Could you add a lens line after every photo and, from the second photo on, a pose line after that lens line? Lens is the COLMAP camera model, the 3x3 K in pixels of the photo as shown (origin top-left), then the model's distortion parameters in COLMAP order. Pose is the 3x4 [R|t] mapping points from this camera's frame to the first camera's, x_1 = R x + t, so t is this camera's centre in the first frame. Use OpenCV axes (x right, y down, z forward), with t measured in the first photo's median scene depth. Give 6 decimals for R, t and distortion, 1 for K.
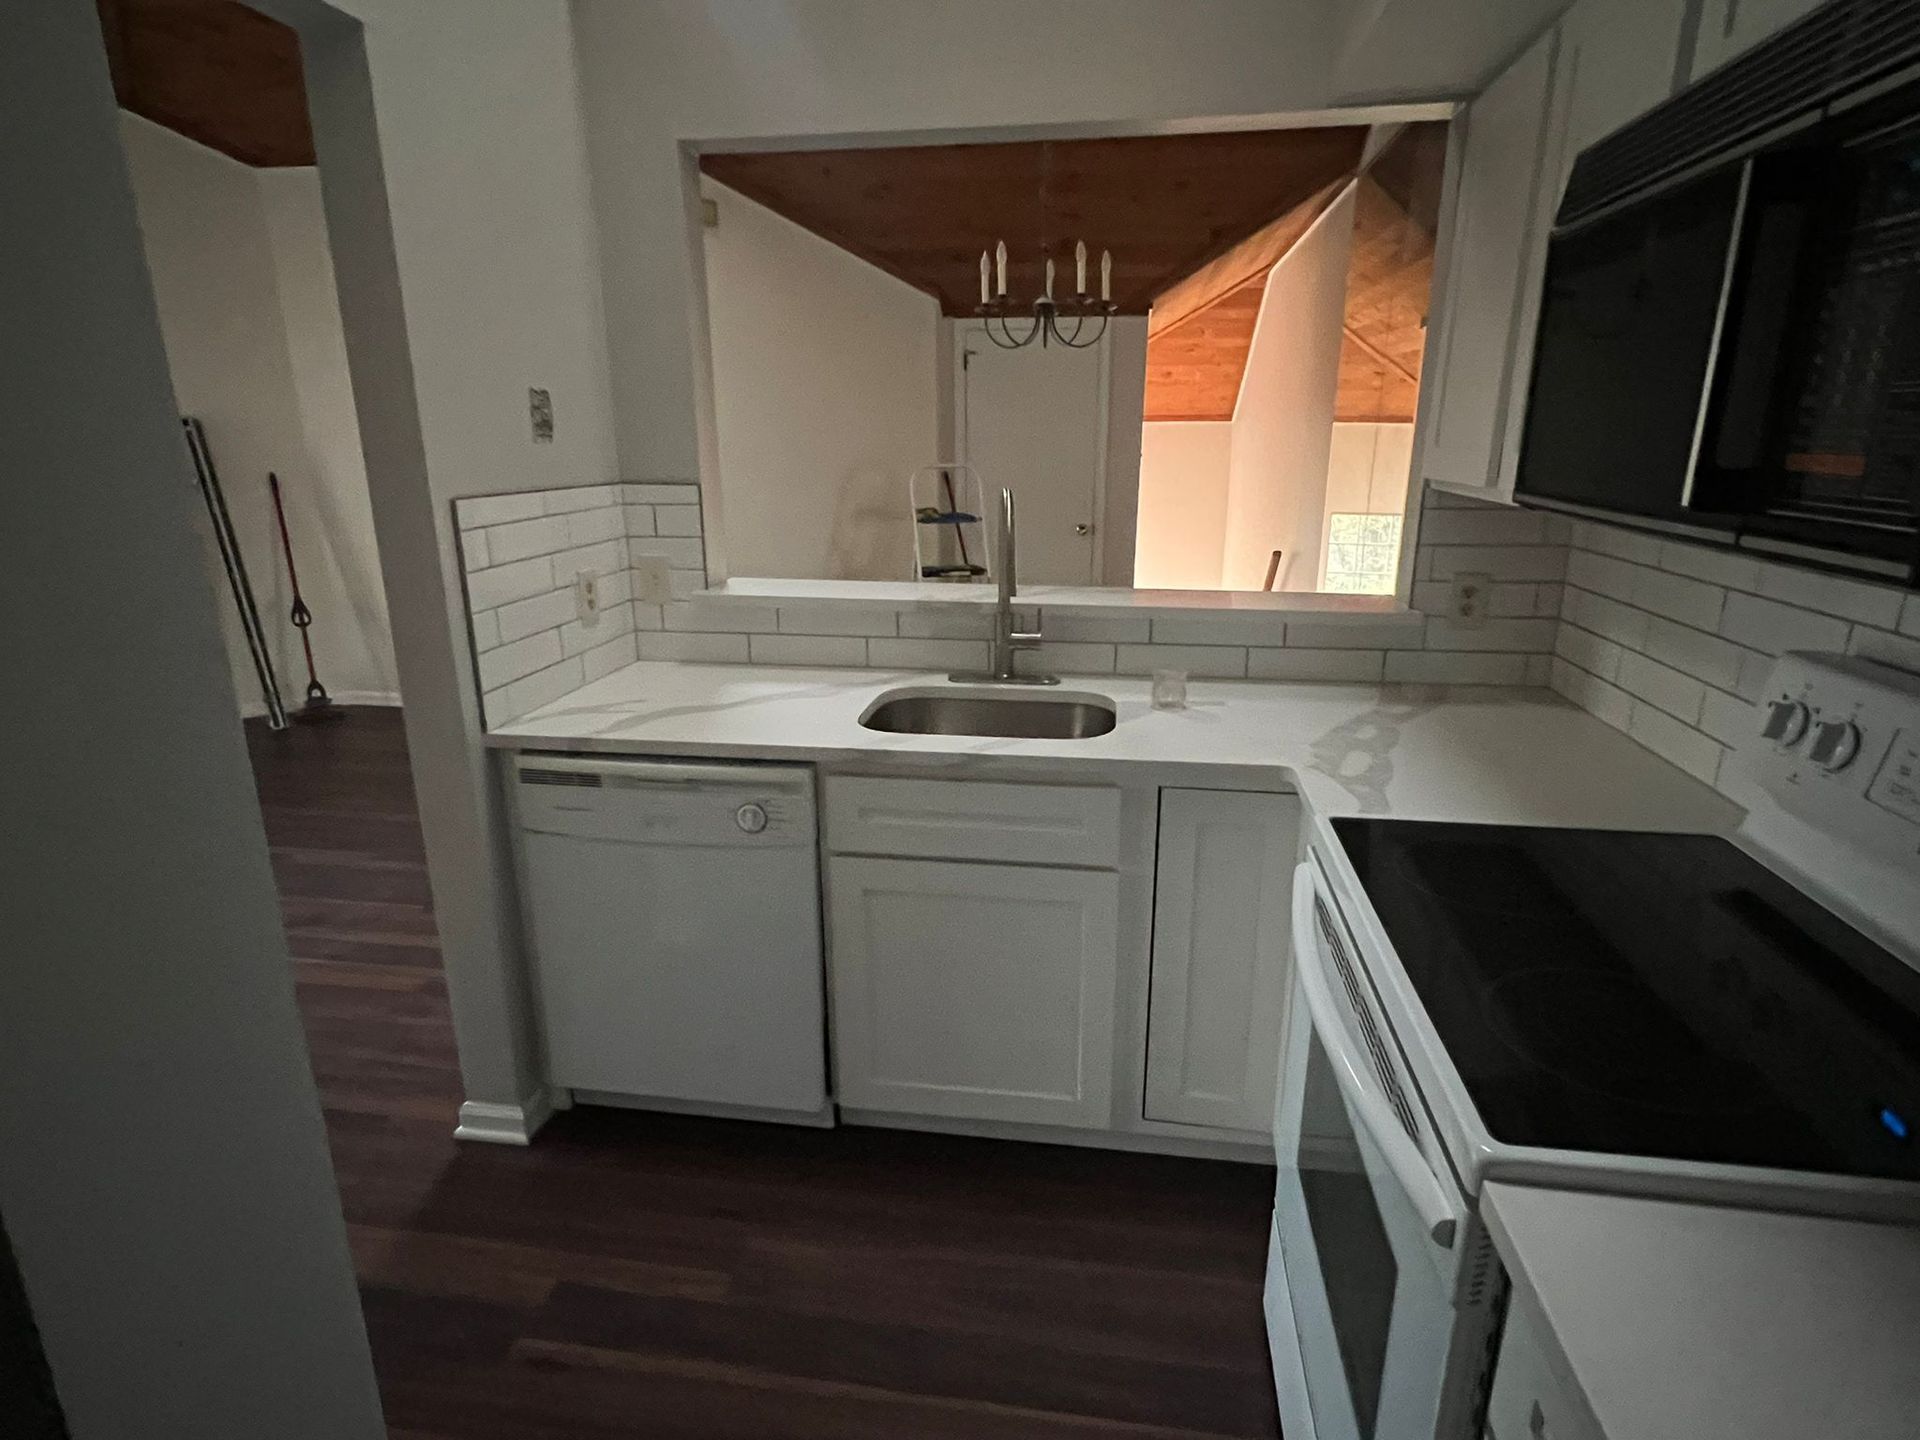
lens RADIAL K [[1027.4, 0, 958.4], [0, 1027.4, 732.4], [0, 0, 1]] dist [0.003779, -0.000834]
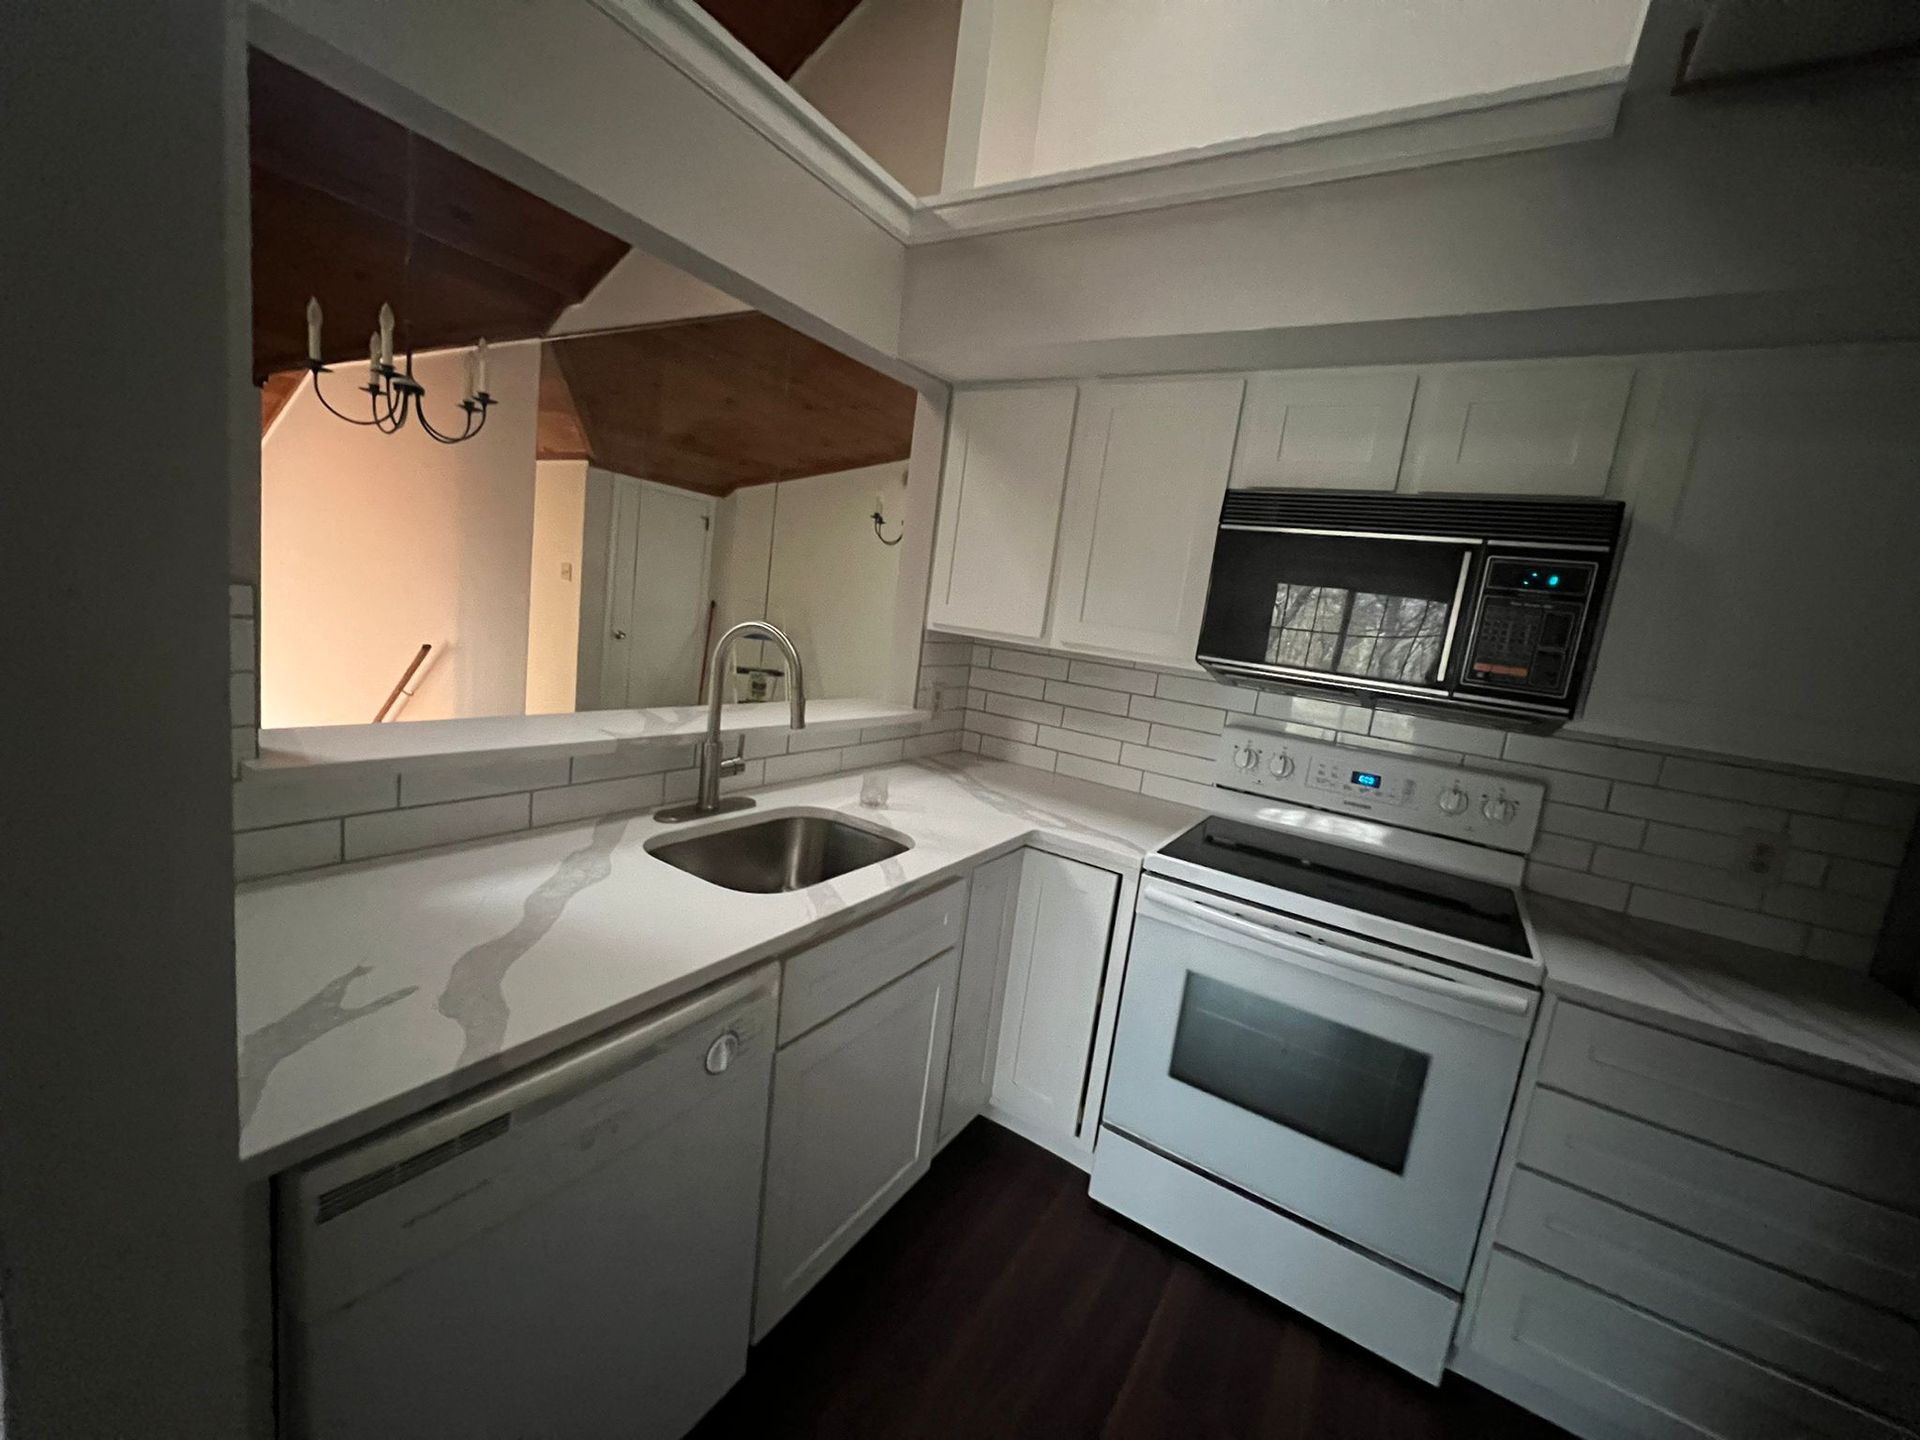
lens RADIAL K [[770.4, 0, 956.9], [0, 770.4, 708.7], [0, 0, 1]] dist [0.000822, -0.000237]
pose [[0.392219, -0.073716, 0.916914, -0.562775], [0.138472, 0.990157, 0.020372, -0.138137], [-0.909390, 0.118977, 0.398566, 0.522203]]
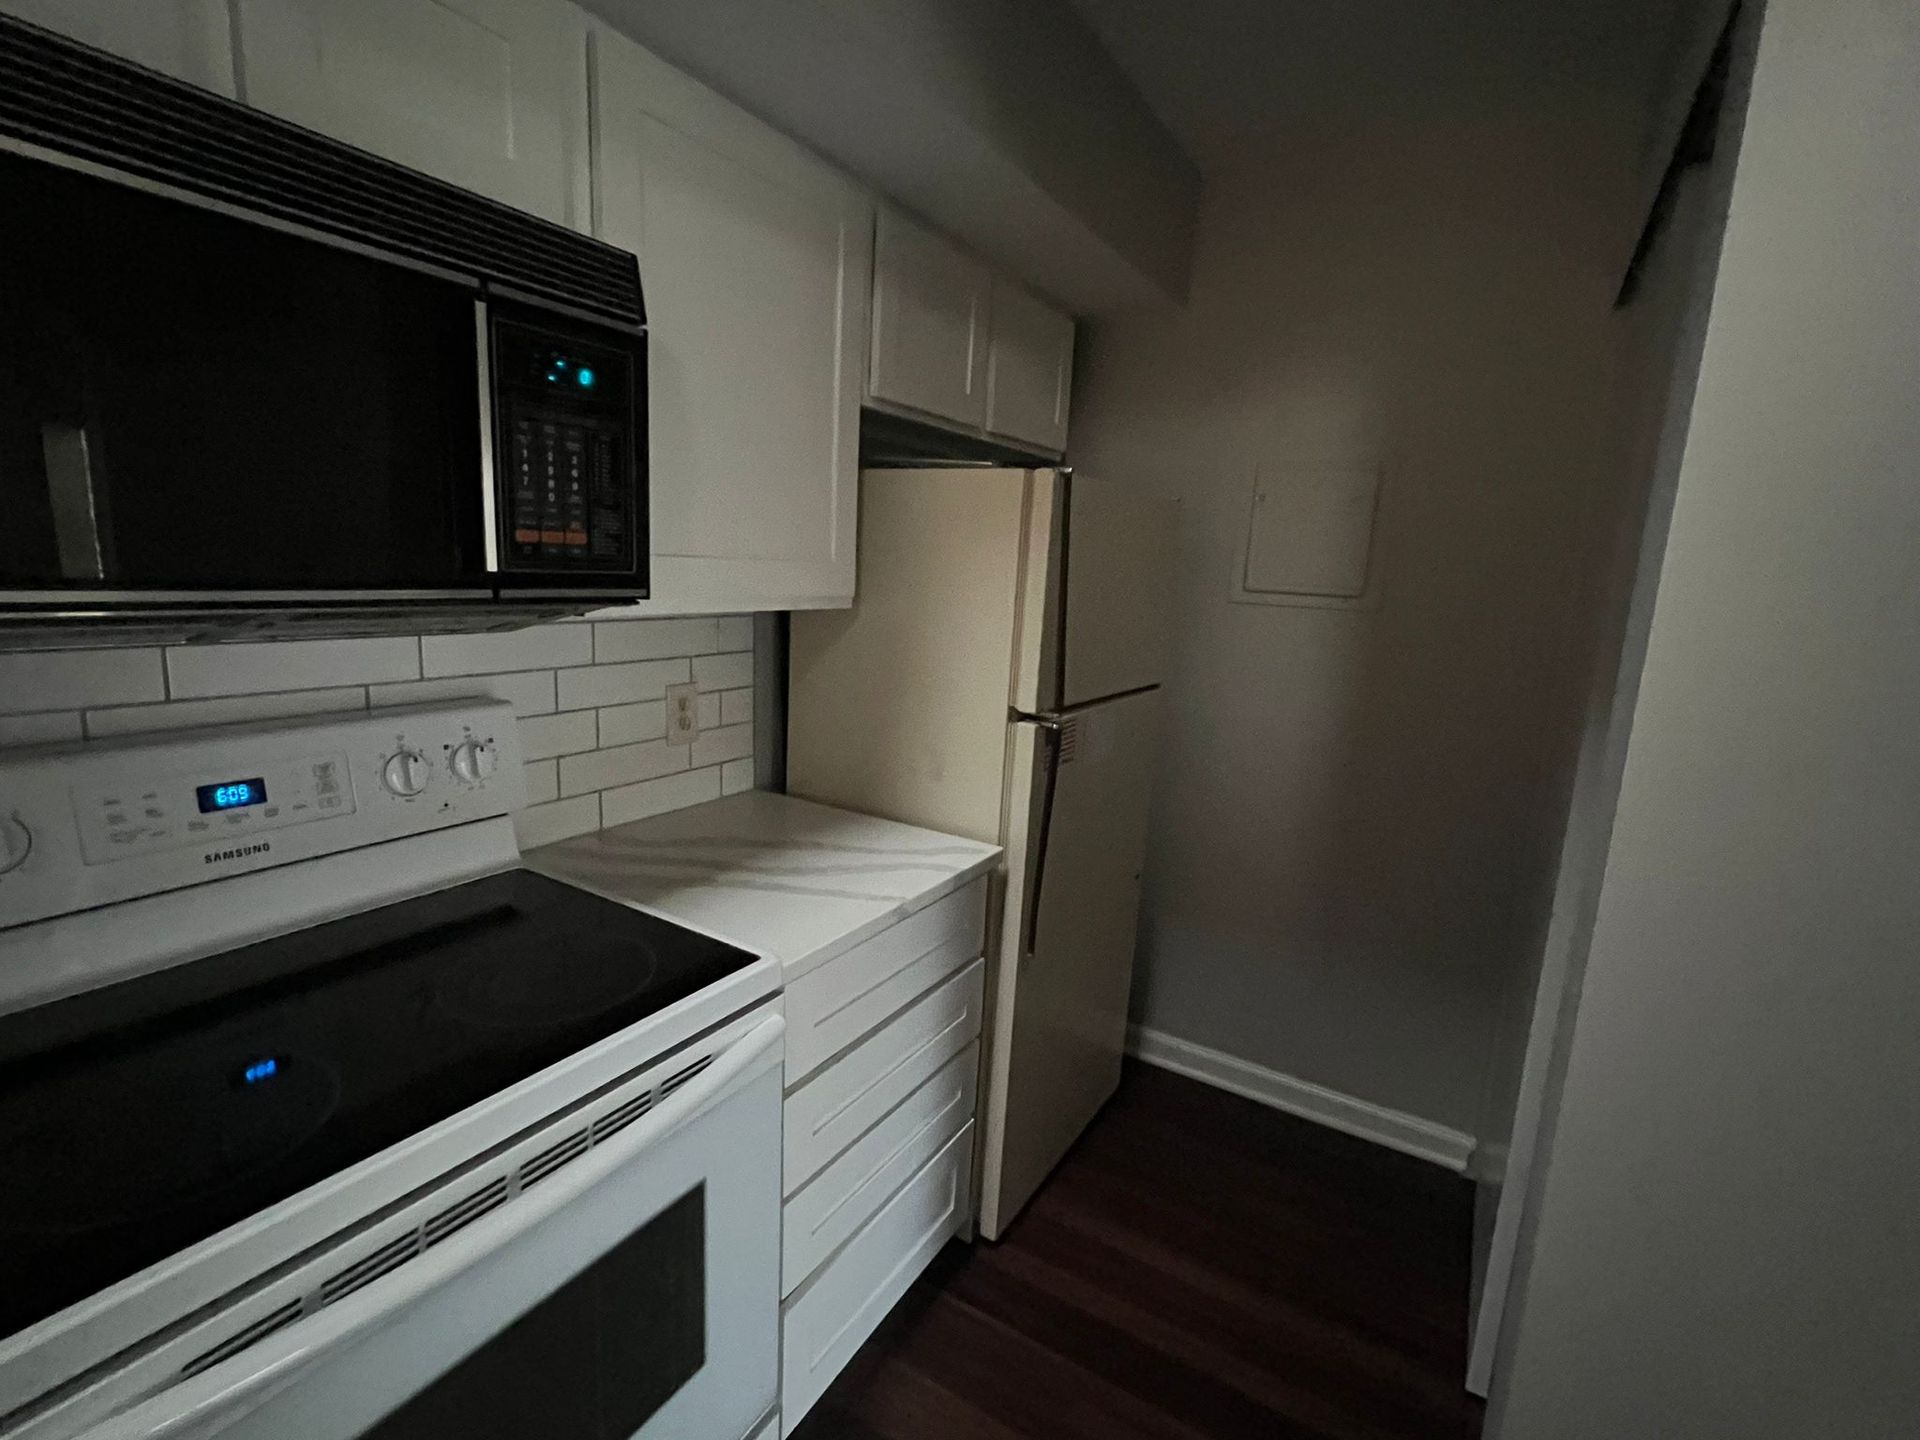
lens RADIAL K [[881.9, 0, 958.6], [0, 881.9, 719.7], [0, 0, 1]] dist [-0.001225, -0.000108]
pose [[-0.922155, -0.110151, 0.370807, -0.088579], [0.066796, 0.898855, 0.433126, -0.189650], [-0.381010, 0.424177, -0.821526, 0.683194]]
